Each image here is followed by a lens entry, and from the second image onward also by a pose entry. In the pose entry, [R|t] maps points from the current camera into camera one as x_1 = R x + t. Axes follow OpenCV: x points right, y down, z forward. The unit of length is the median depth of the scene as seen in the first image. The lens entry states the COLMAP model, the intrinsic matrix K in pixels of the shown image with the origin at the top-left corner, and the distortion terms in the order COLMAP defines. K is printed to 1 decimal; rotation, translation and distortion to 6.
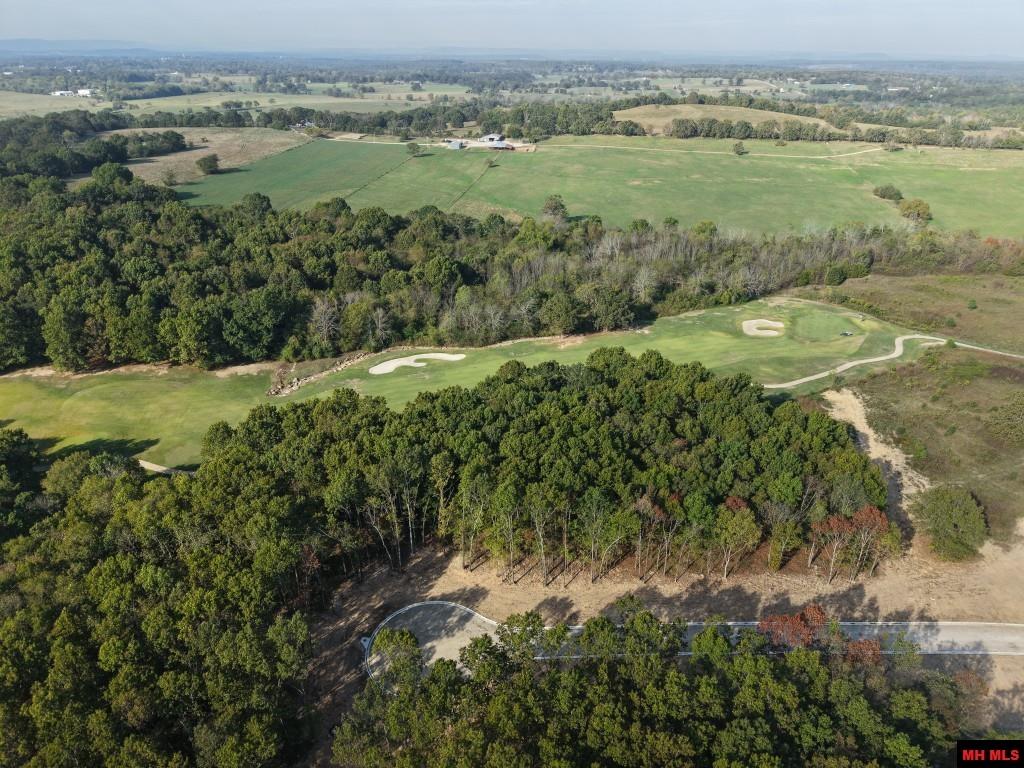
lens RADIAL K [[684.3, 0, 512.9], [0, 684.3, 379.6], [0, 0, 1]] dist [0.039206, -0.042490]
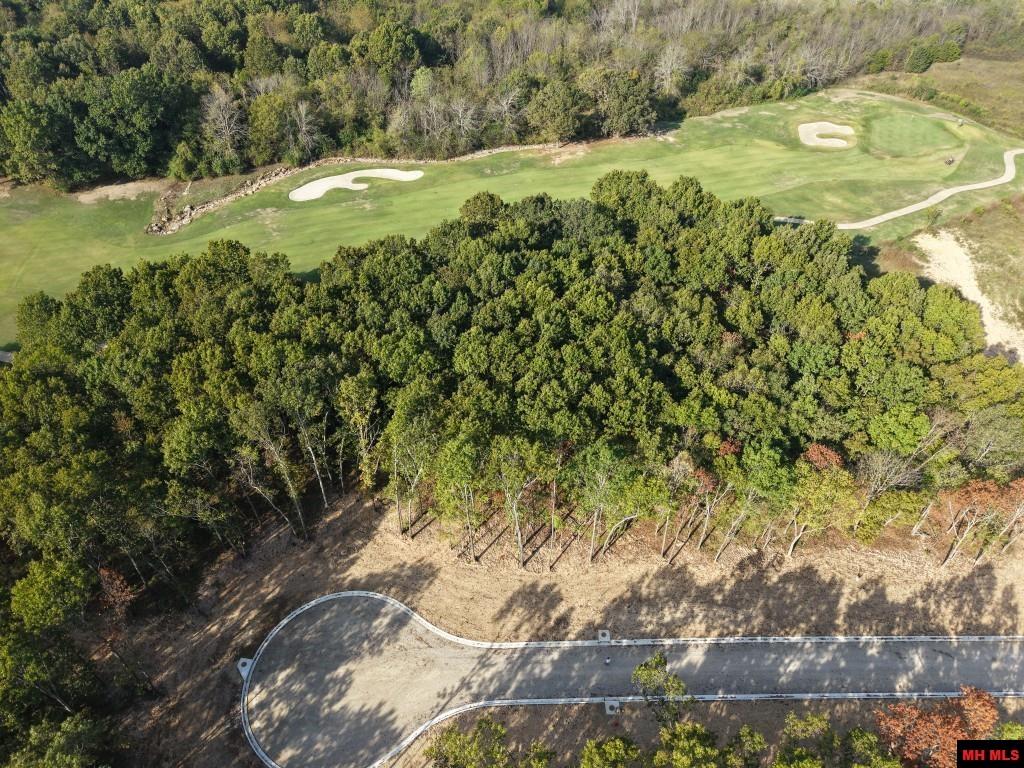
lens RADIAL K [[684.3, 0, 508.1], [0, 684.3, 380.6], [0, 0, 1]] dist [0.039206, -0.042490]
pose [[0.999918, 0.006866, 0.010849, 0.015332], [-0.009733, 0.956431, 0.291795, -0.041086], [-0.008373, -0.291877, 0.956419, 0.247004]]
